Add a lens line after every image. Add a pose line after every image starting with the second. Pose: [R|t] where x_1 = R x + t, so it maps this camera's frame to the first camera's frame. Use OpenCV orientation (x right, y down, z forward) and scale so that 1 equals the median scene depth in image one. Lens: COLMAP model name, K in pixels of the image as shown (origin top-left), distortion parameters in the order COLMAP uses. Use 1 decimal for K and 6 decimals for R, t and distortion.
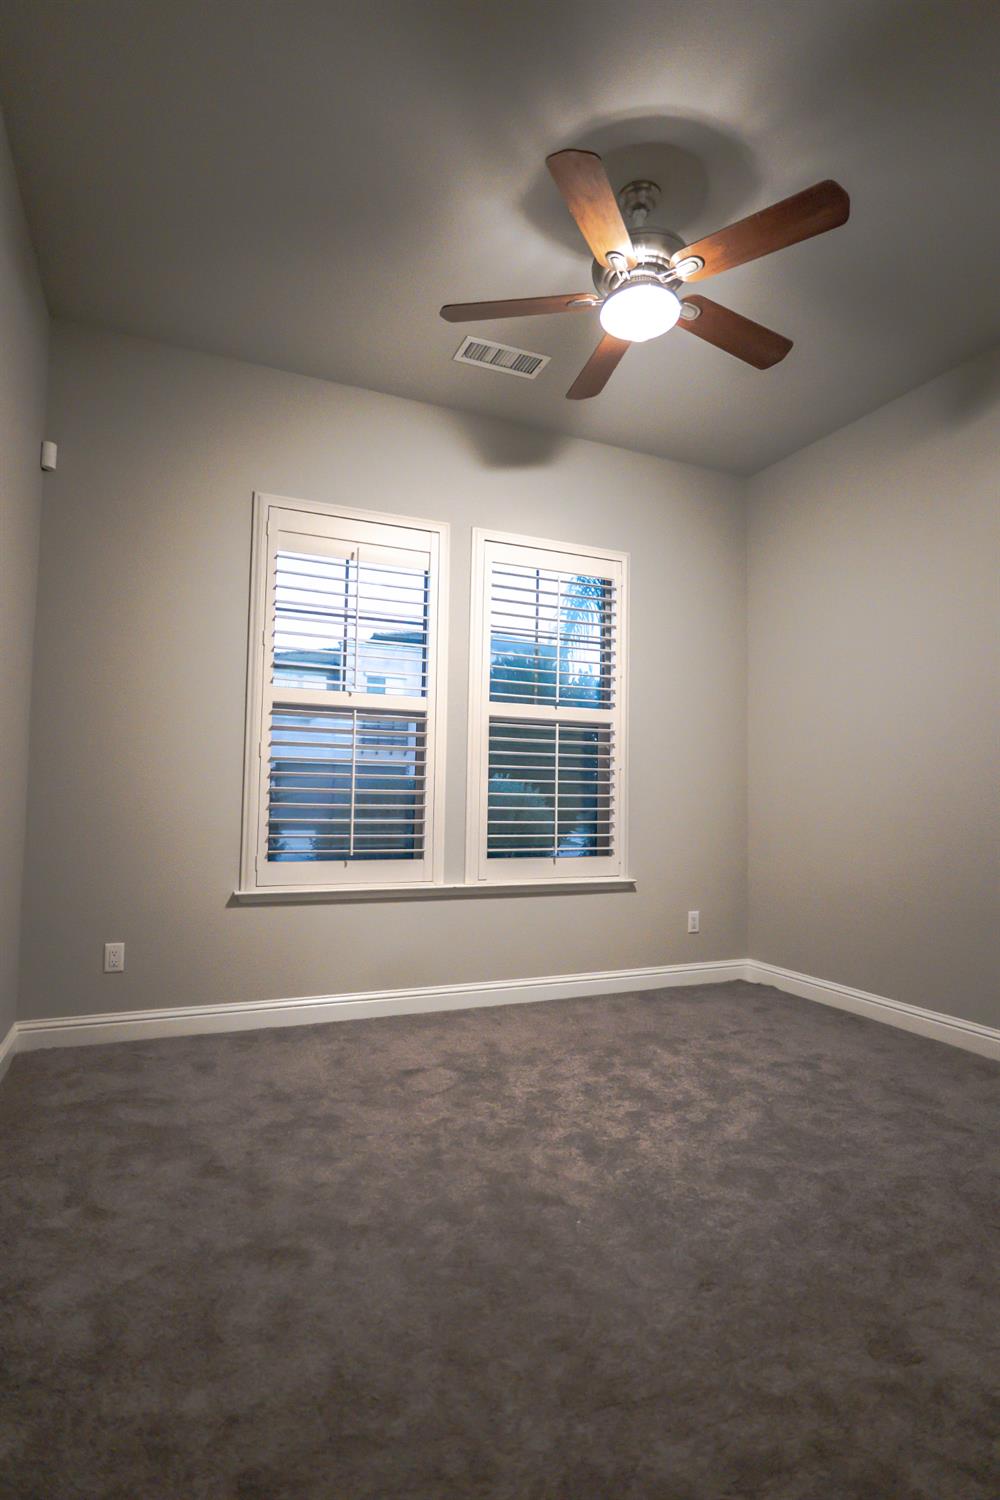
lens RADIAL K [[784.0, 0, 500.0], [0, 784.0, 750.0], [0, 0, 1]] dist [-0.014314, 0.011000]
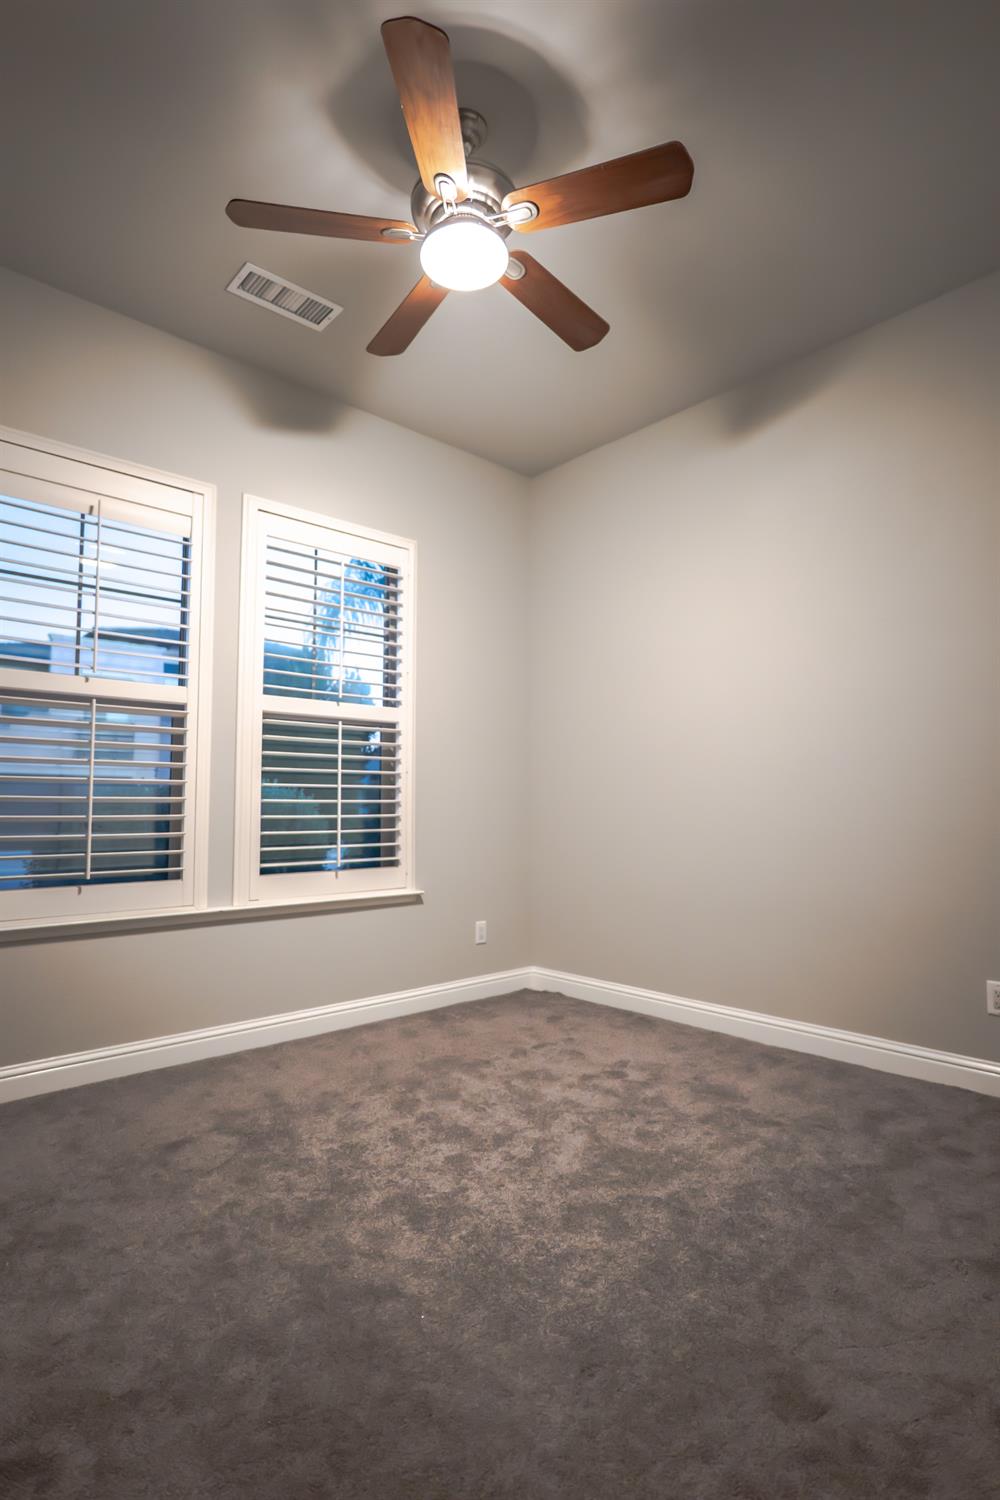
lens RADIAL K [[784.0, 0, 500.0], [0, 784.0, 750.0], [0, 0, 1]] dist [-0.014314, 0.011000]
pose [[0.947340, 0.005508, 0.320183, -0.060856], [-0.001367, 0.999913, -0.013156, 0.015860], [-0.320227, 0.012026, 0.947264, 0.135535]]
